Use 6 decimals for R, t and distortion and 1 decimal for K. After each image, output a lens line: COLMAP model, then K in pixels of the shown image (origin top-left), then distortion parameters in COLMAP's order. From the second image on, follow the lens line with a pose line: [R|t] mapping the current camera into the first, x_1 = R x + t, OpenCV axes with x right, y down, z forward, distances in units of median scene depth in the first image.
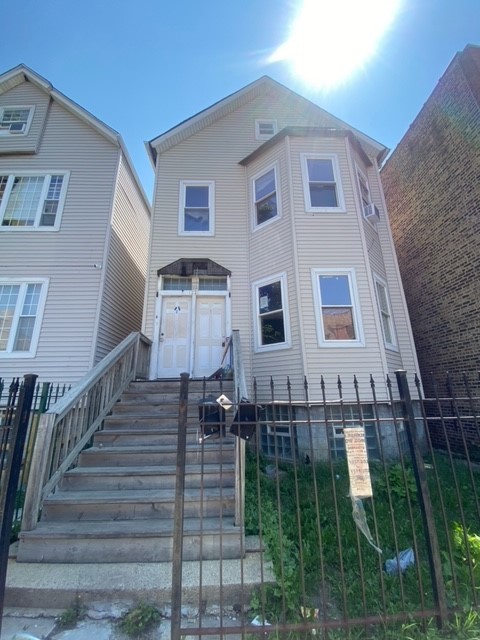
lens RADIAL K [[260.9, 0, 240.0], [0, 260.9, 320.0], [0, 0, 1]] dist [0.016449, -0.016889]
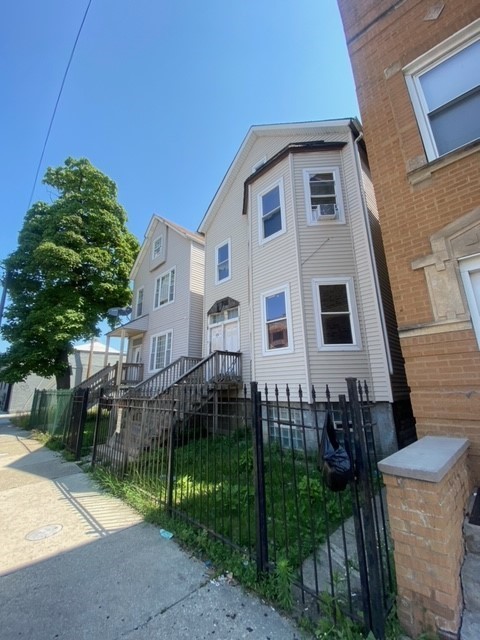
lens RADIAL K [[260.9, 0, 240.0], [0, 260.9, 320.0], [0, 0, 1]] dist [0.016449, -0.016889]
pose [[0.668502, -0.176895, -0.722367, 0.945021], [0.200679, 0.978177, -0.053824, -0.019360], [0.716124, -0.108983, 0.689413, 0.043377]]
